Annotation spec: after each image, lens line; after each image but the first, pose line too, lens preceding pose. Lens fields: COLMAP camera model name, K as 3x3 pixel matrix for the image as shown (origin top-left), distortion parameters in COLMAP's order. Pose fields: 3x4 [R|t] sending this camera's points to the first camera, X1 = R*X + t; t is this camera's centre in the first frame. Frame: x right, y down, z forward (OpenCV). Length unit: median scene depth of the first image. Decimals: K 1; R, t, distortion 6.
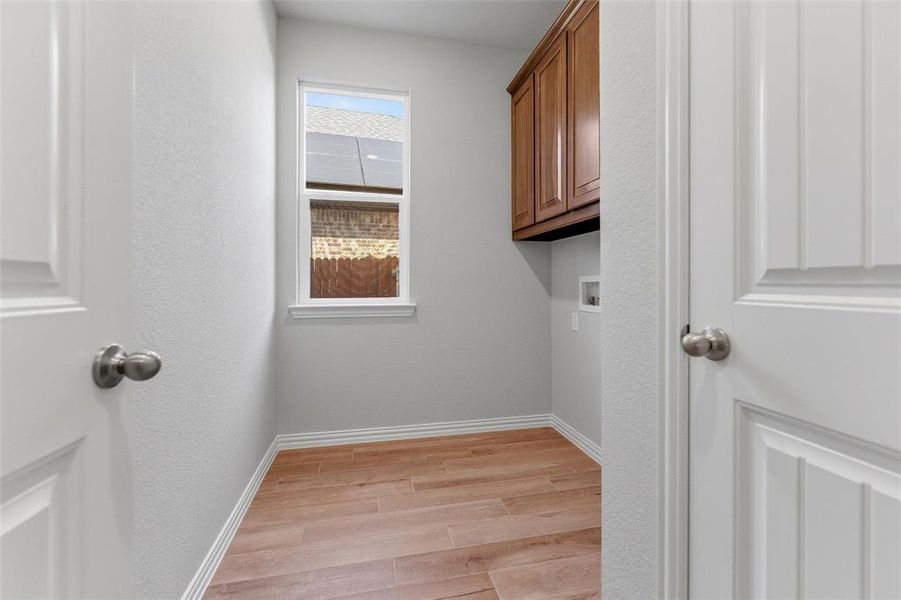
lens RADIAL K [[383.8, 0, 452.4], [0, 383.8, 285.0], [0, 0, 1]] dist [0.002972, 0.000207]
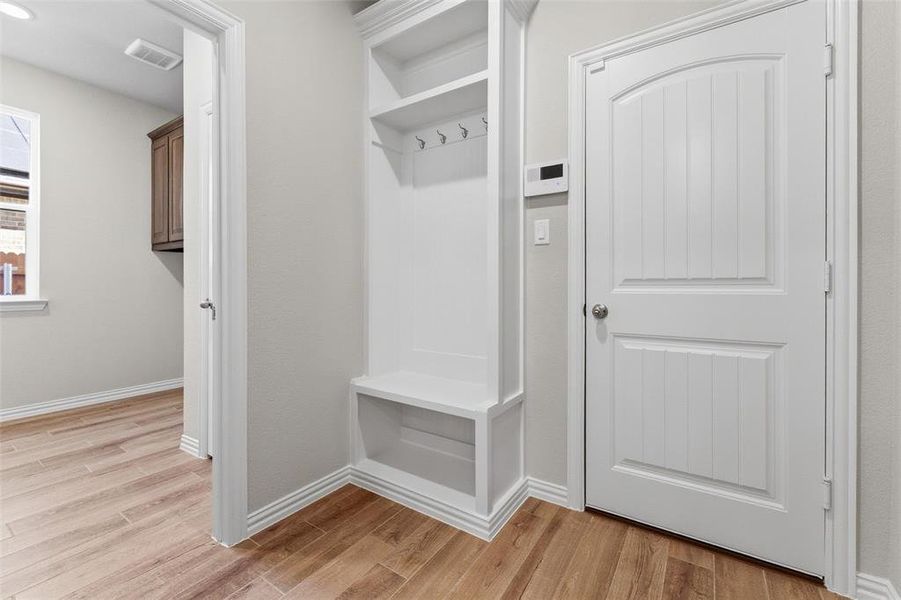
lens RADIAL K [[383.8, 0, 452.4], [0, 383.8, 285.0], [0, 0, 1]] dist [0.002972, 0.000207]
pose [[0.725939, 0.000922, 0.687758, -0.005807], [-0.001327, 0.999999, 0.000060, 0.002410], [-0.687757, -0.000956, 0.725940, -0.775632]]
